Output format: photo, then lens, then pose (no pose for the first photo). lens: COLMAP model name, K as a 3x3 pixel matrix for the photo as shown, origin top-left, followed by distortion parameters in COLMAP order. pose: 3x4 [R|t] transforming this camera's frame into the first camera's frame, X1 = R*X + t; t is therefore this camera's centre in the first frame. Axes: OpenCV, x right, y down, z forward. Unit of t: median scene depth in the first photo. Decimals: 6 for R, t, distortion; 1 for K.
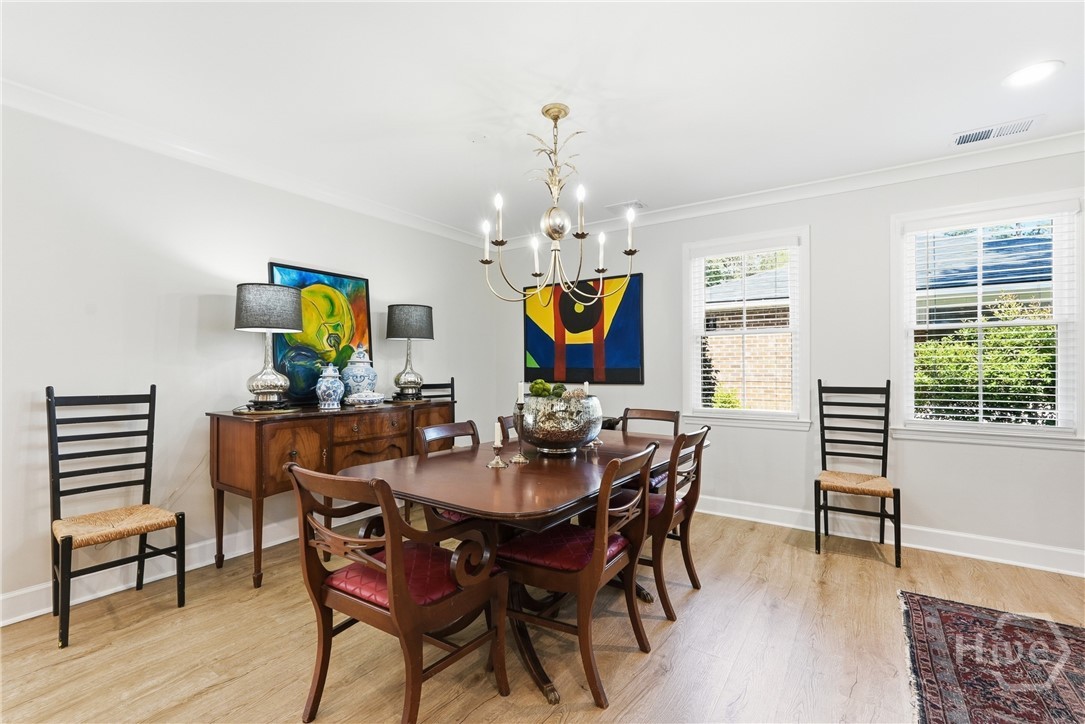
lens RADIAL K [[493.0, 0, 542.6], [0, 493.0, 358.2], [0, 0, 1]] dist [-0.001273, -0.000201]
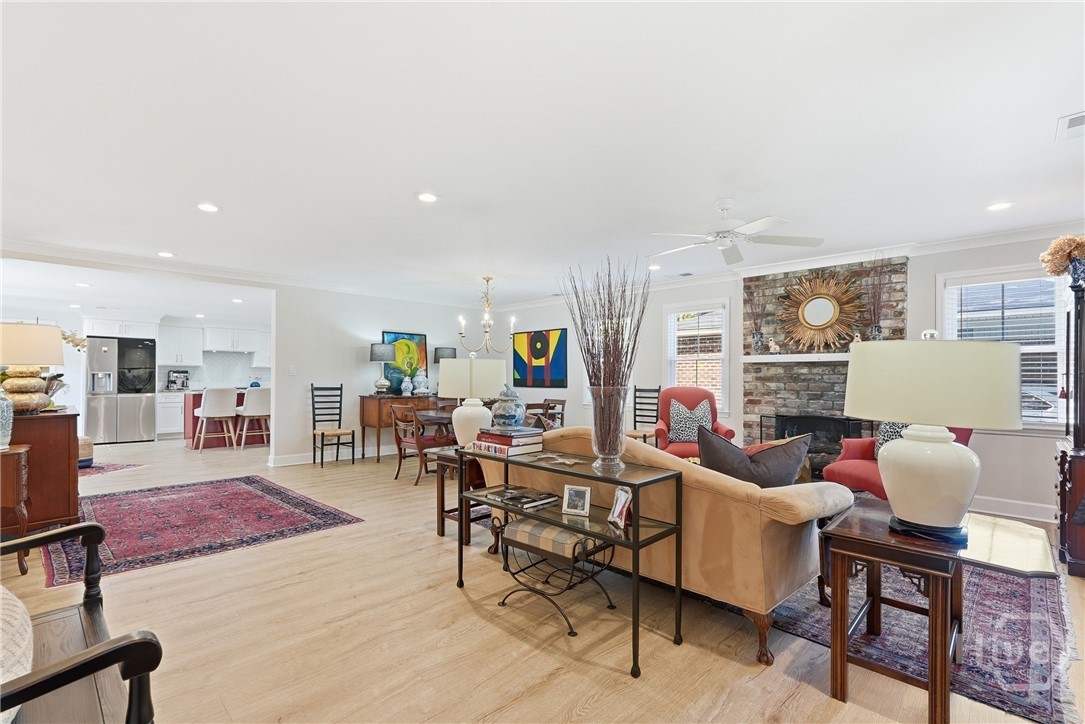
lens RADIAL K [[493.0, 0, 544.8], [0, 493.0, 373.5], [0, 0, 1]] dist [-0.001273, -0.000201]
pose [[0.986004, 0.006485, -0.166598, 0.583218], [-0.004959, 0.999942, 0.009571, -0.025162], [0.166651, -0.008611, 0.985978, -1.154712]]
